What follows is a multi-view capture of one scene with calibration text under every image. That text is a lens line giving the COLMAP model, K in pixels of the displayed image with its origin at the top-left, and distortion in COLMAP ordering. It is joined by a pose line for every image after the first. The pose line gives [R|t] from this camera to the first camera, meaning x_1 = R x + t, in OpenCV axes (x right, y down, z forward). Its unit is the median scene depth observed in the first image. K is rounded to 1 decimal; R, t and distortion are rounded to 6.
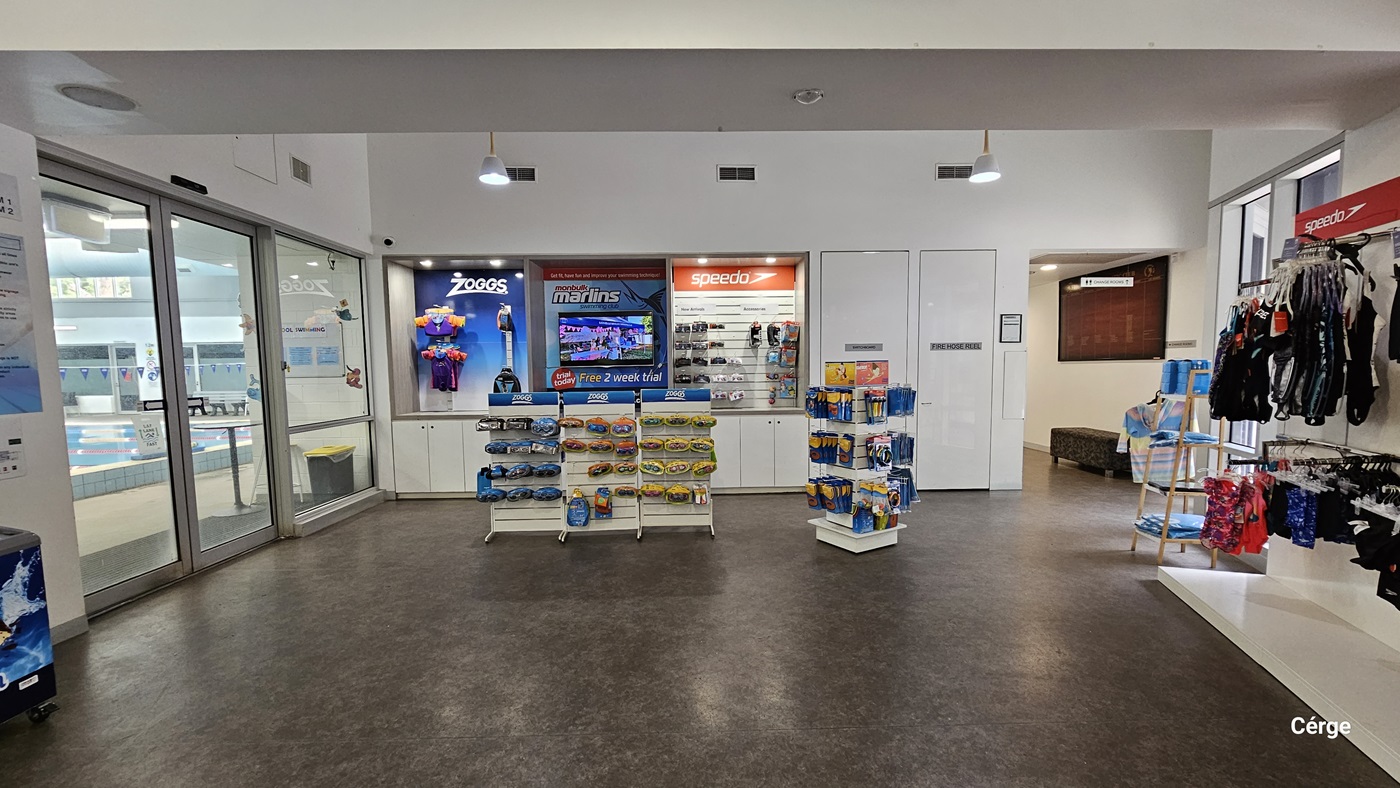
lens RADIAL K [[578.2, 0, 719.3], [0, 578.2, 402.5], [0, 0, 1]] dist [-0.002453, -0.001620]
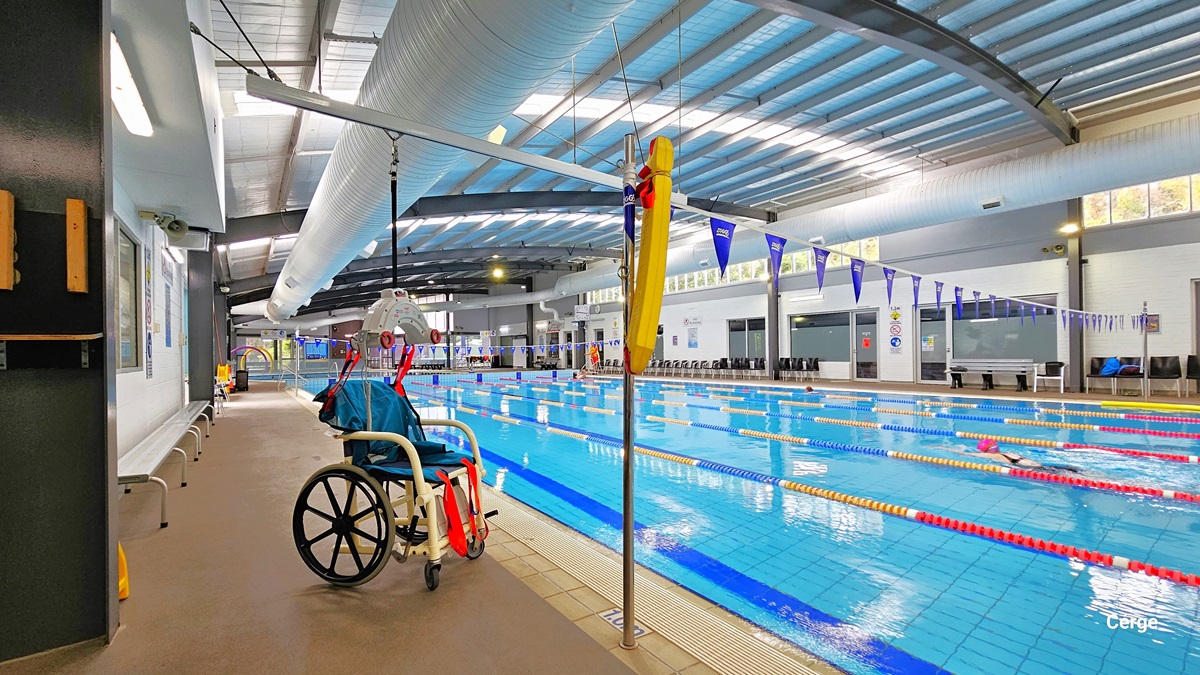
lens RADIAL K [[491.8, 0, 594.5], [0, 491.8, 349.1], [0, 0, 1]] dist [-0.005595, 0.001700]
pose [[0.555956, 0.002520, -0.831208, -0.597353], [-0.051776, 0.998159, -0.031605, 0.015430], [0.829598, 0.060607, 0.555063, 0.161400]]
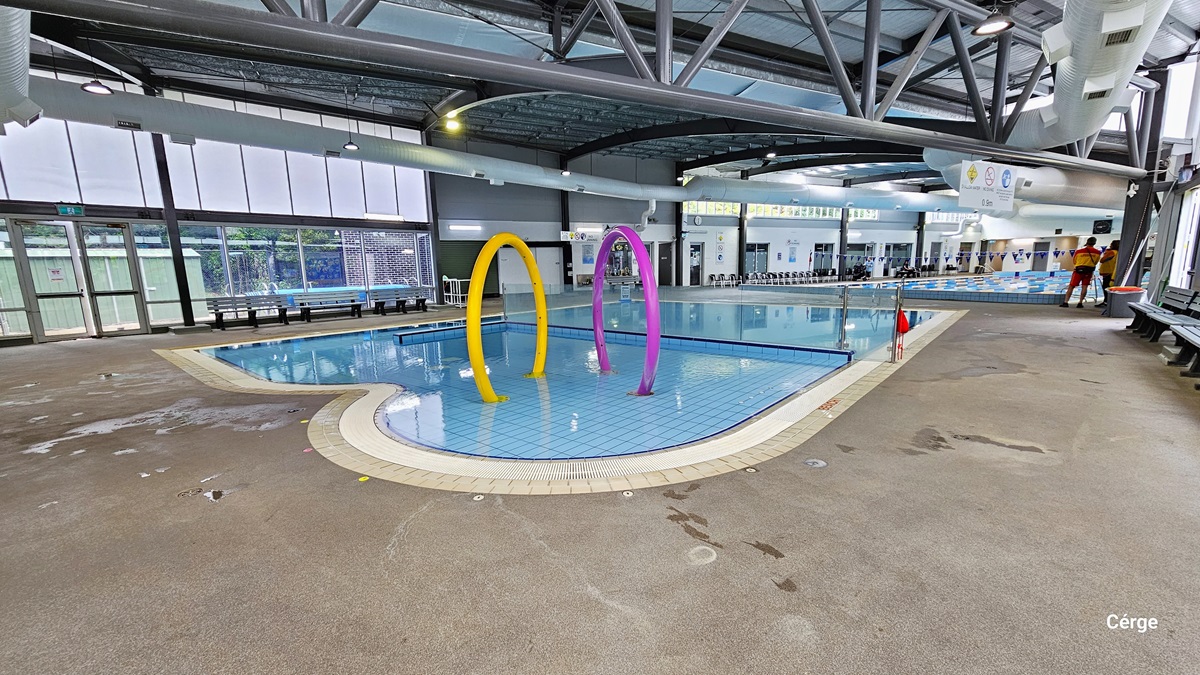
lens RADIAL K [[491.8, 0, 595.2], [0, 491.8, 350.7], [0, 0, 1]] dist [-0.005595, 0.001700]
pose [[0.896687, -0.081566, 0.435086, -2.655907], [0.046286, 0.994766, 0.091095, 0.070474], [-0.440239, -0.061545, 0.895769, -0.130103]]
